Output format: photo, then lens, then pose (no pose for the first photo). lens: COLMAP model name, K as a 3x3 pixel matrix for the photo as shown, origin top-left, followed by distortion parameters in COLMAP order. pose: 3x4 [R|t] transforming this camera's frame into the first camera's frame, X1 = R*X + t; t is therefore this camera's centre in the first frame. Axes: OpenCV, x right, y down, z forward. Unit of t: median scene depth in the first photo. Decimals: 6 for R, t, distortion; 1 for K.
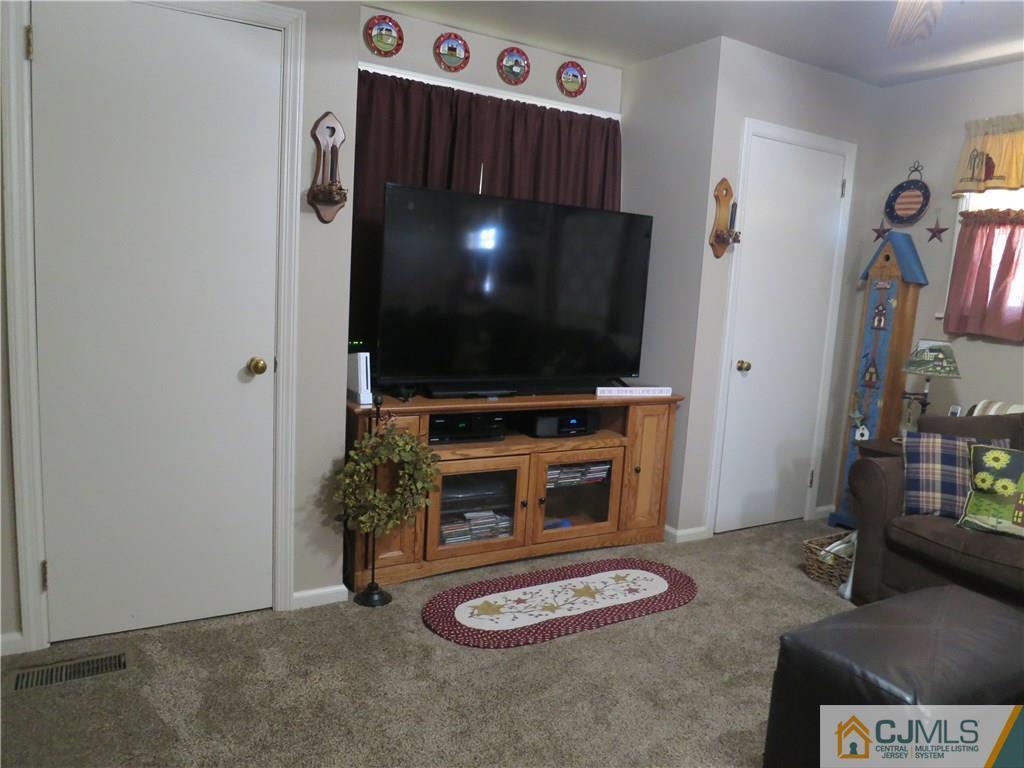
lens RADIAL K [[747.2, 0, 508.7], [0, 747.2, 384.7], [0, 0, 1]] dist [-0.023894, 0.009949]
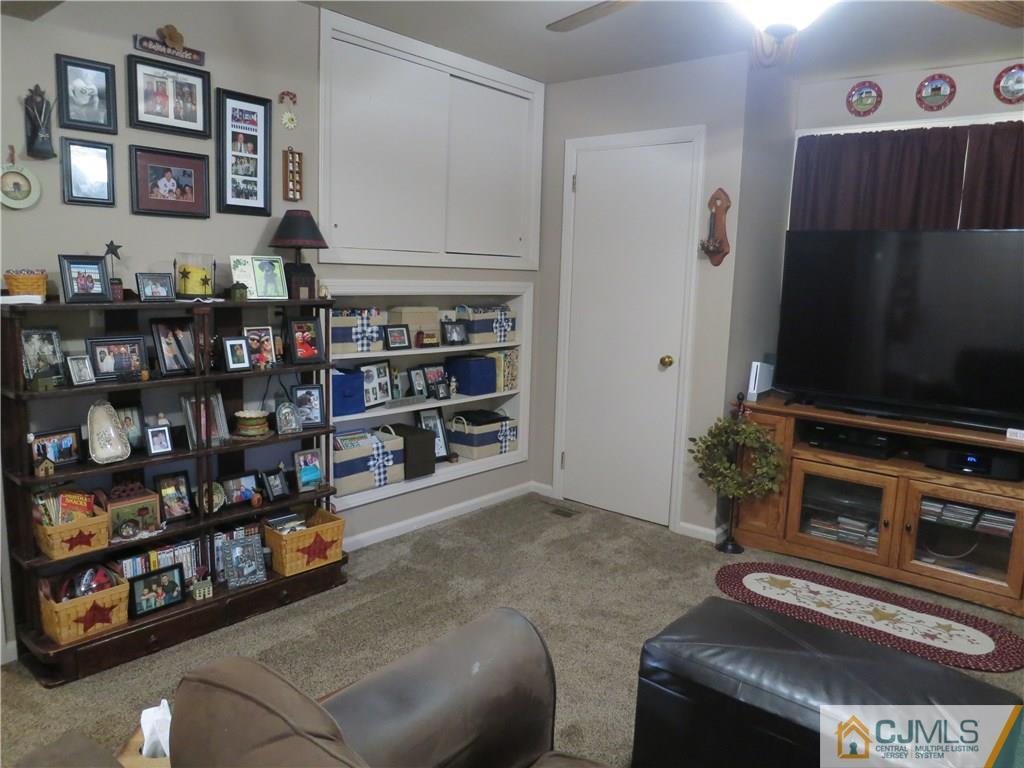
lens RADIAL K [[747.2, 0, 513.5], [0, 747.2, 383.8], [0, 0, 1]] dist [-0.023894, 0.009949]
pose [[0.342733, 0.099100, -0.934191, 0.827910], [-0.143876, 0.988226, 0.052047, -0.011434], [0.928350, 0.116570, 0.352956, 0.144431]]
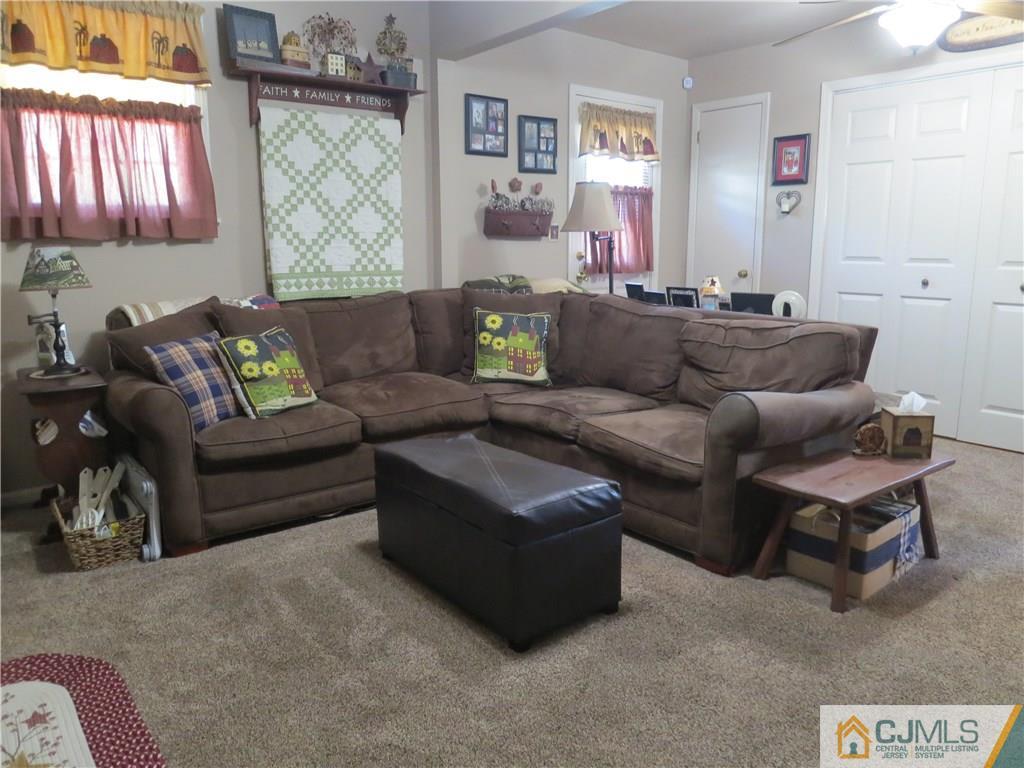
lens RADIAL K [[747.2, 0, 510.3], [0, 747.2, 381.6], [0, 0, 1]] dist [-0.023894, 0.009949]
pose [[-0.127829, -0.243211, 0.961513, -0.359205], [0.137364, 0.955782, 0.260023, -0.066788], [-0.982238, 0.165316, -0.088768, 0.653898]]
